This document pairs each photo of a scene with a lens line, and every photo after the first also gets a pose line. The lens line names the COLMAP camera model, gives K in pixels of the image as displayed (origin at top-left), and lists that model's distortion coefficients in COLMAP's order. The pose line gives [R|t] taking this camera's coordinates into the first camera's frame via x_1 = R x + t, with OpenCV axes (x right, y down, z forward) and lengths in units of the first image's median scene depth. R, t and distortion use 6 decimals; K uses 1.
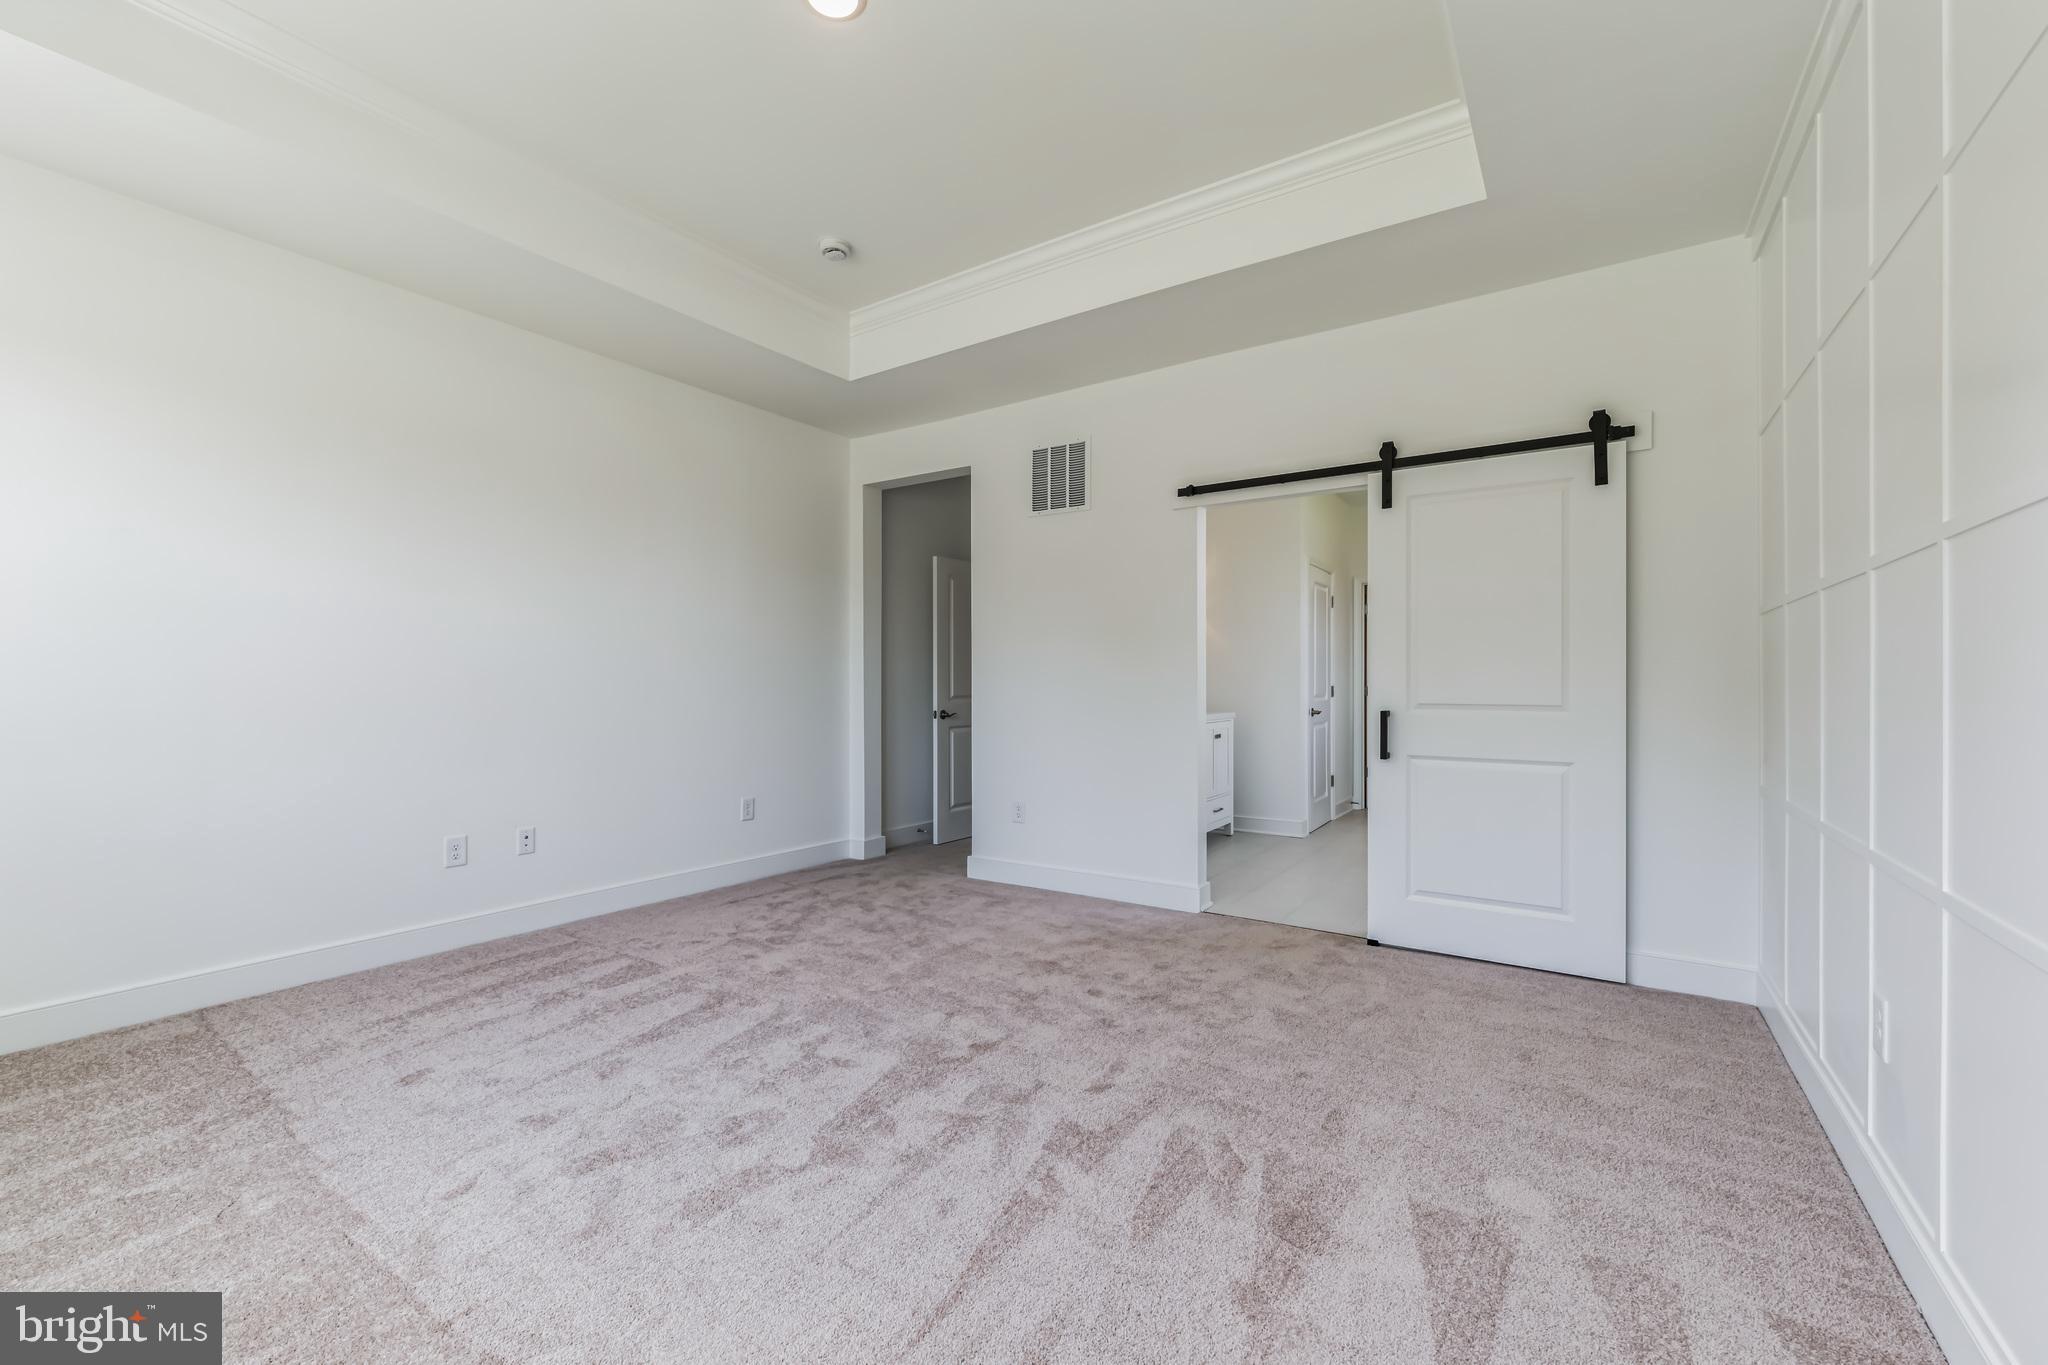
lens RADIAL K [[813.6, 0, 1031.1], [0, 813.6, 672.9], [0, 0, 1]] dist [0.001603, -0.000042]
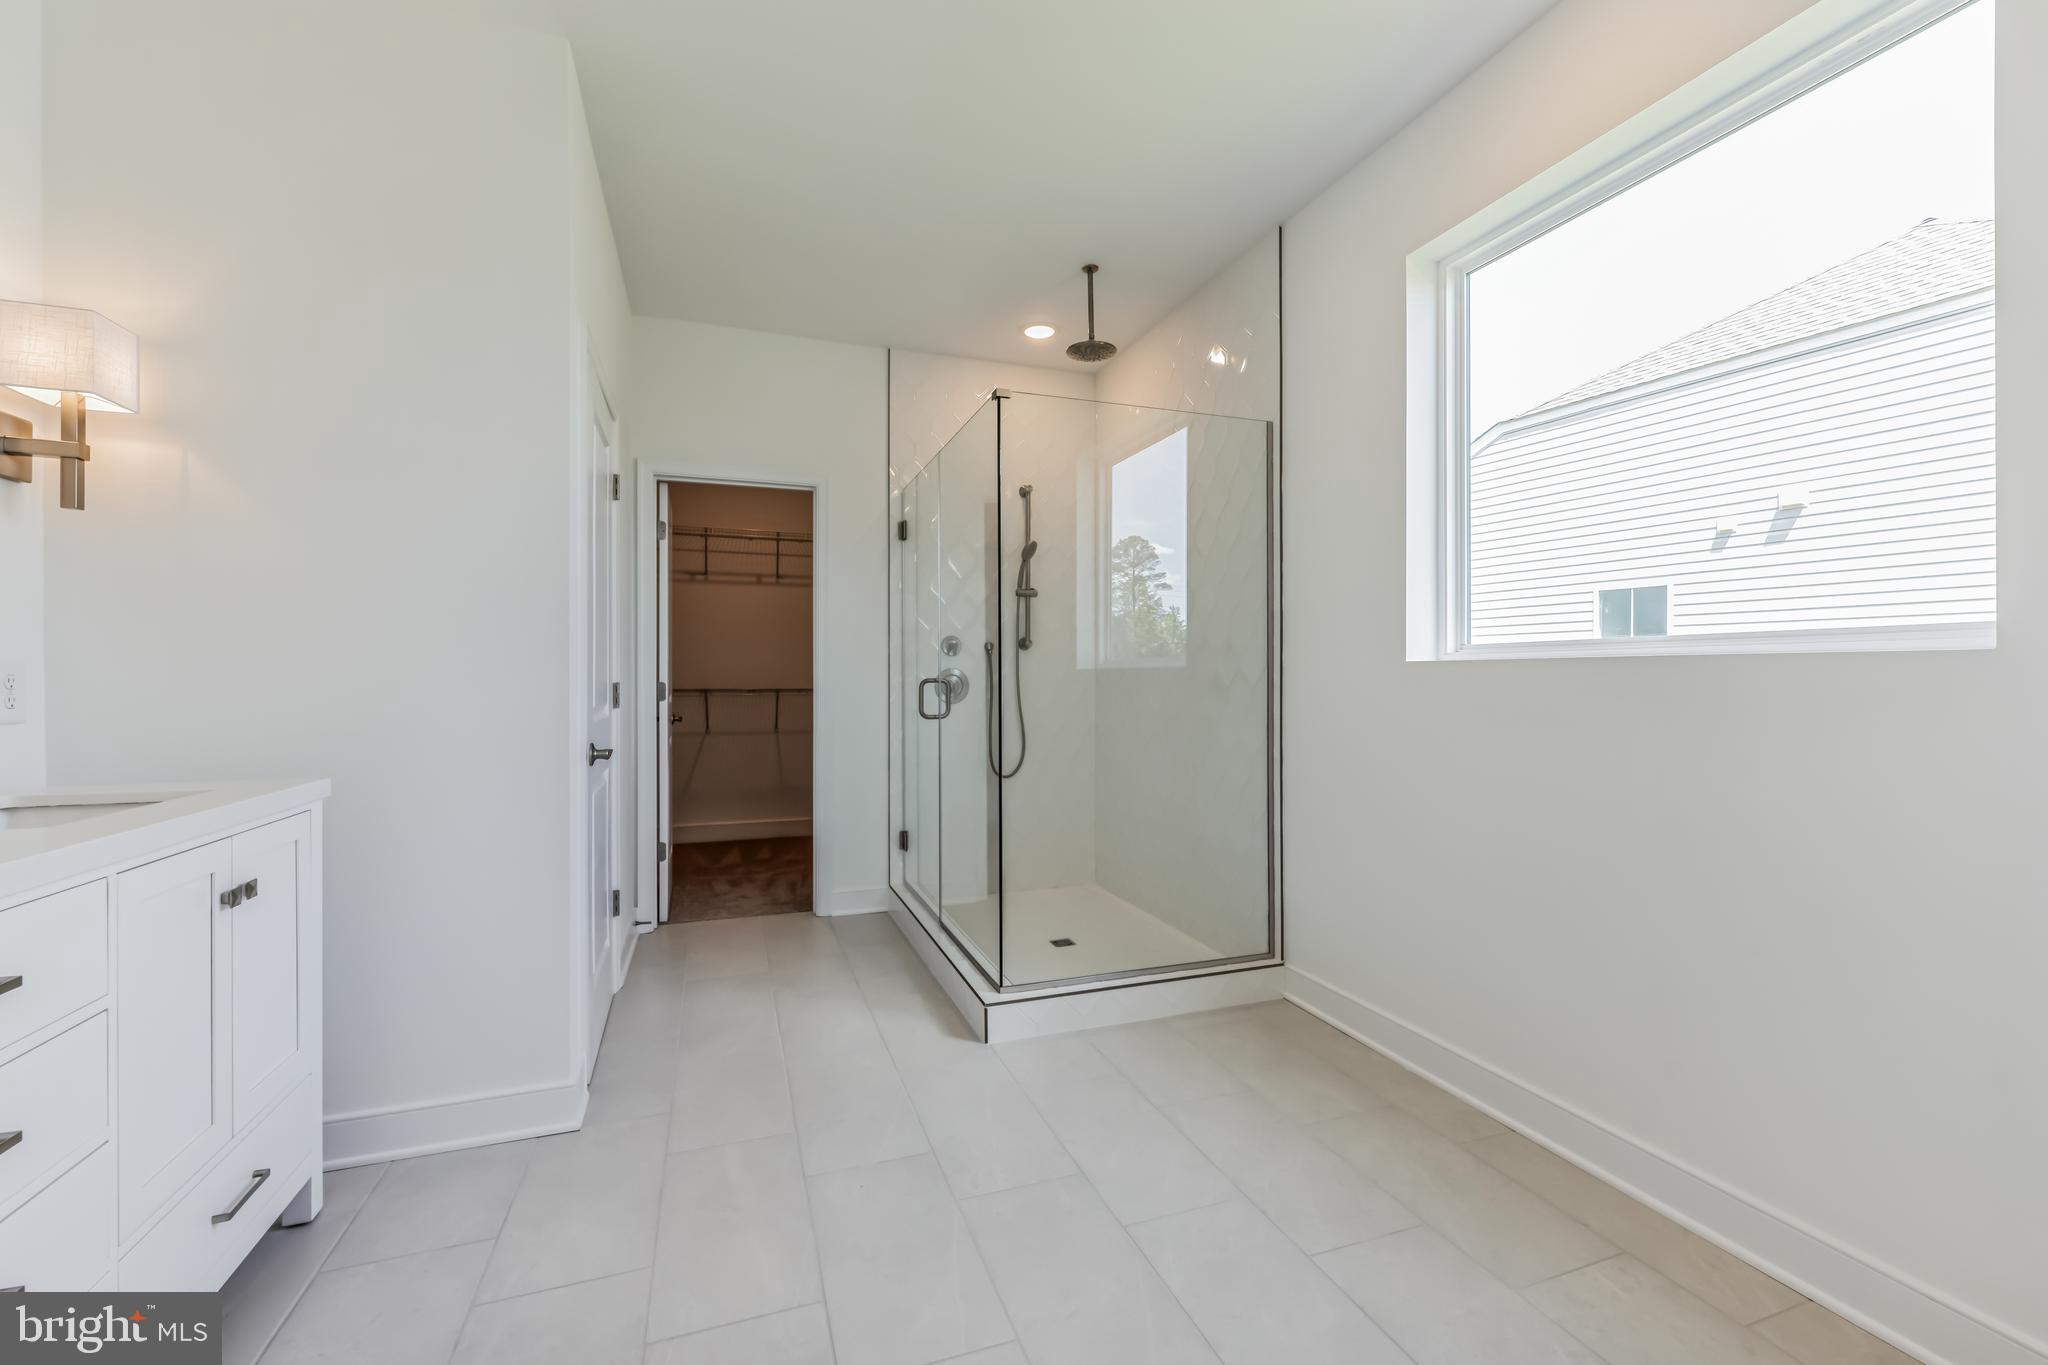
lens RADIAL K [[813.6, 0, 1031.1], [0, 813.6, 672.9], [0, 0, 1]] dist [0.001603, -0.000042]
pose [[0.600029, 0.001301, 0.799977, 0.166238], [-0.004229, 0.999990, 0.001546, 0.008468], [-0.799967, -0.004311, 0.600029, 0.618255]]
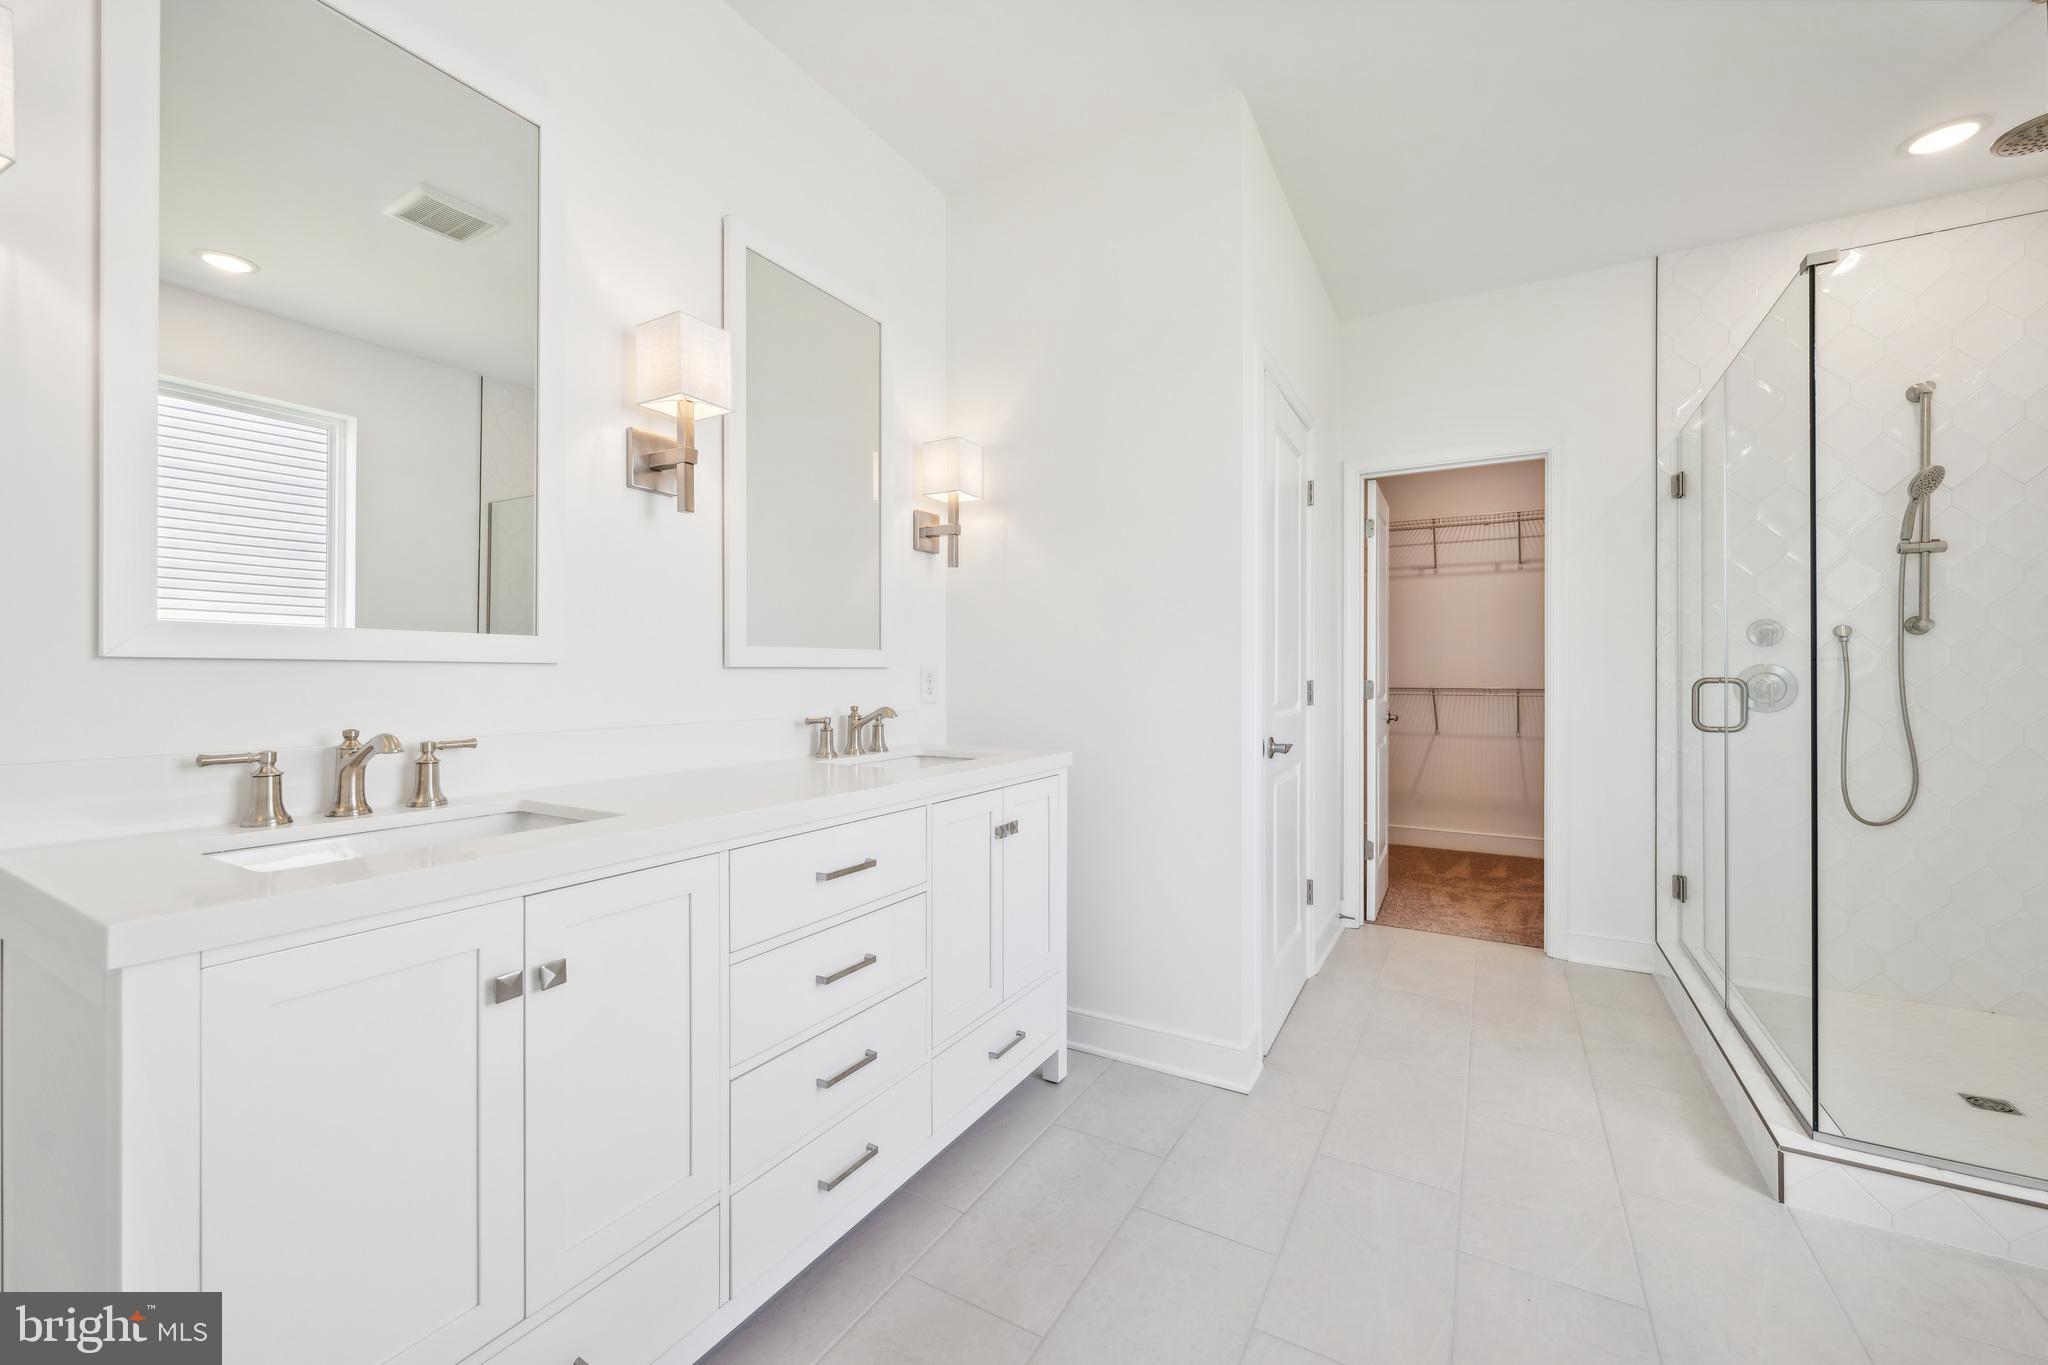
lens RADIAL K [[813.6, 0, 1031.1], [0, 813.6, 672.9], [0, 0, 1]] dist [0.001603, -0.000042]
pose [[0.998179, -0.001321, 0.060300, 0.205434], [0.001008, 0.999986, 0.005223, 0.008342], [-0.060306, -0.005153, 0.998167, 0.612600]]
